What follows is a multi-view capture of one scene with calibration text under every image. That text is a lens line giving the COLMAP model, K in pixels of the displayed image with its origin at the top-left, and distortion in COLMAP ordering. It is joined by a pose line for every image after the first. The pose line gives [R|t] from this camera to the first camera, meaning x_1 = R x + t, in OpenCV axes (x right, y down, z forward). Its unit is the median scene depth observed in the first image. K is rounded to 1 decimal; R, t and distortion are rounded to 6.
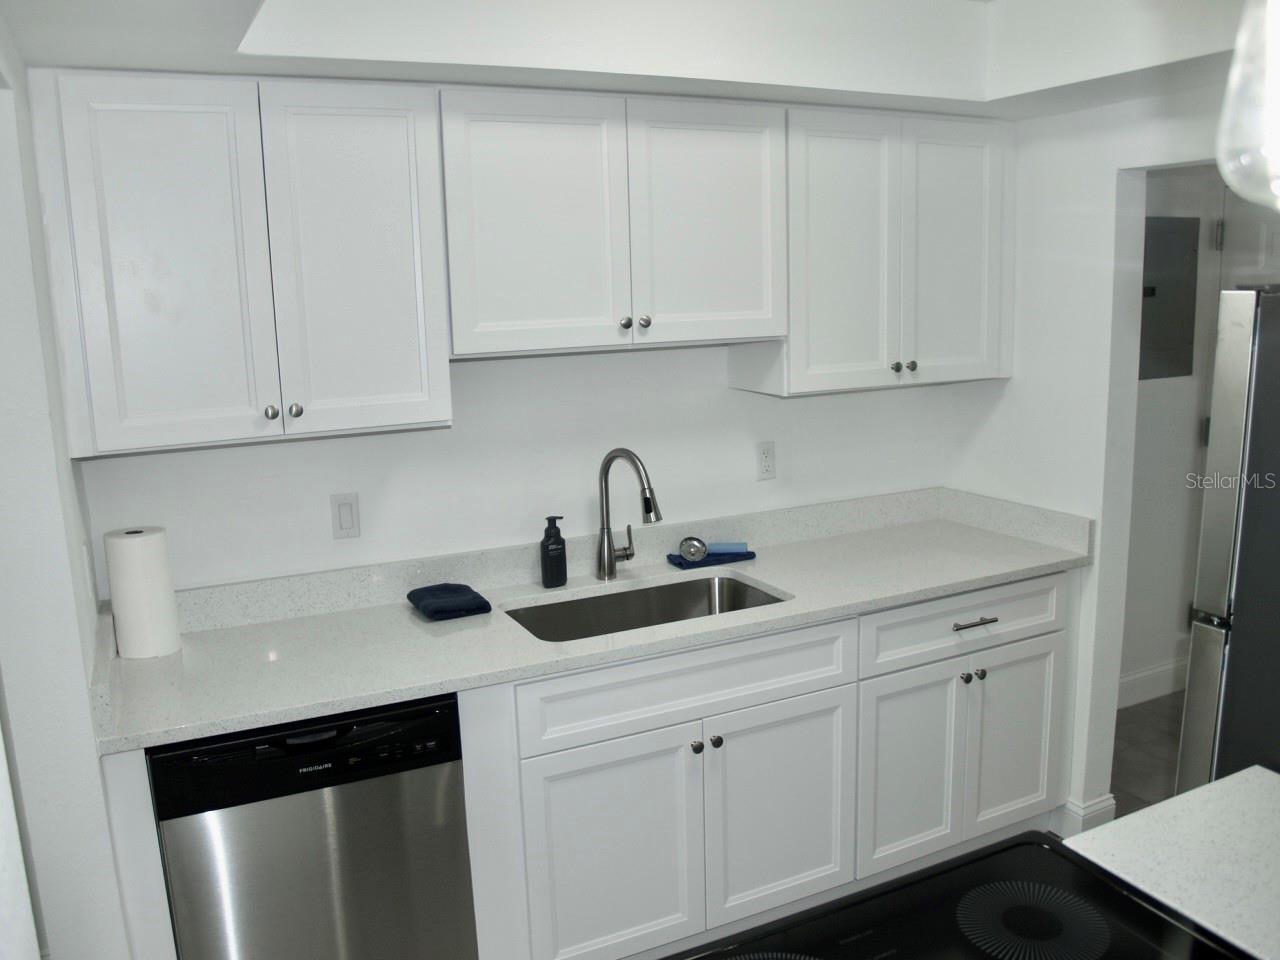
lens RADIAL K [[1061.8, 0, 640.9], [0, 1061.8, 471.9], [0, 0, 1]] dist [-0.132191, 0.088574]
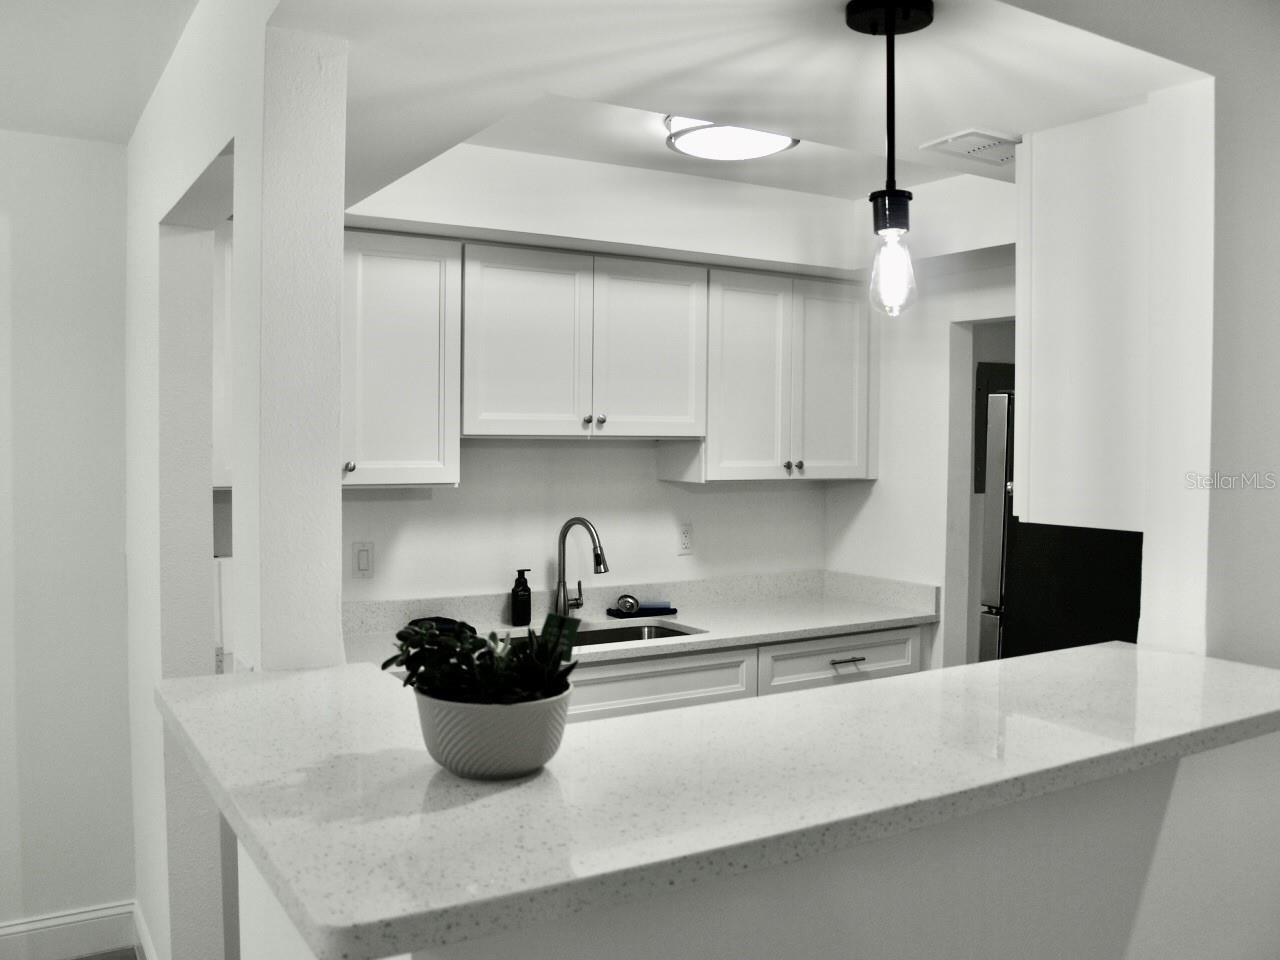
lens RADIAL K [[1061.8, 0, 640.9], [0, 1061.8, 471.9], [0, 0, 1]] dist [-0.132191, 0.088574]
pose [[0.995433, 0.033394, 0.089428, -0.058299], [-0.020808, 0.990195, -0.138137, 0.098399], [-0.093164, 0.135645, 0.986368, -0.290577]]
